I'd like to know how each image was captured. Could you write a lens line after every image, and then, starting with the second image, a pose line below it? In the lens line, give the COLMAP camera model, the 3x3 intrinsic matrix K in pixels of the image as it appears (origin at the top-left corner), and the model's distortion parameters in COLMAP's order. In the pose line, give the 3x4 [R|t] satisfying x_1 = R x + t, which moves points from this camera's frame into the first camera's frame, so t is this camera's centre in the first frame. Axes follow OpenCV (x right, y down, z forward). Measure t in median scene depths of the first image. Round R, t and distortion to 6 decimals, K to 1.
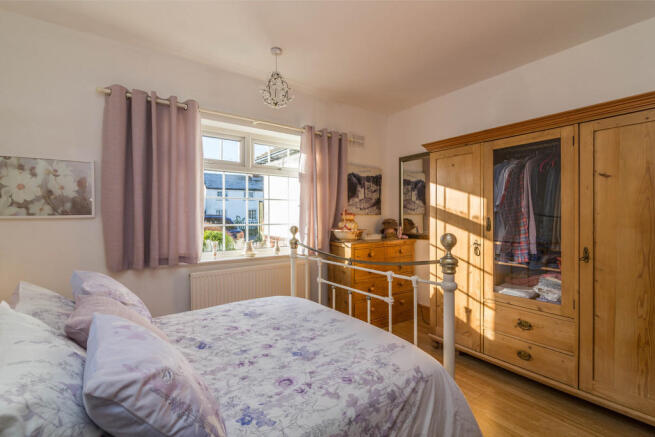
lens RADIAL K [[295.7, 0, 327.5], [0, 295.7, 218.5], [0, 0, 1]] dist [0.000045, 0.000056]
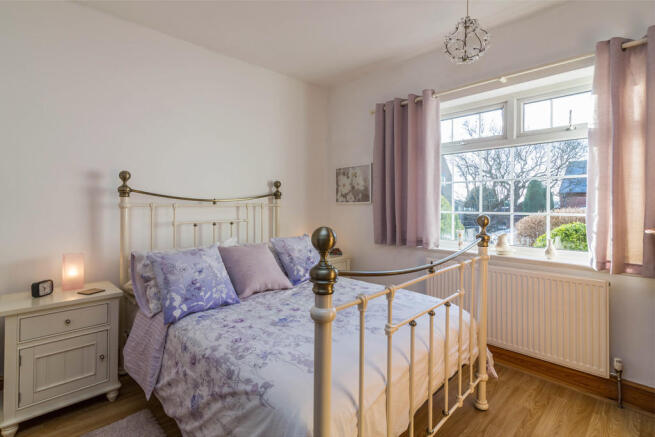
lens RADIAL K [[315.4, 0, 327.2], [0, 315.4, 203.9], [0, 0, 1]] dist [-0.002347, -0.000259]
pose [[0.142721, 0.000764, -0.989763, 1.103139], [-0.009021, 0.999959, -0.000529, 0.003061], [0.989722, 0.009004, 0.142722, 0.954751]]
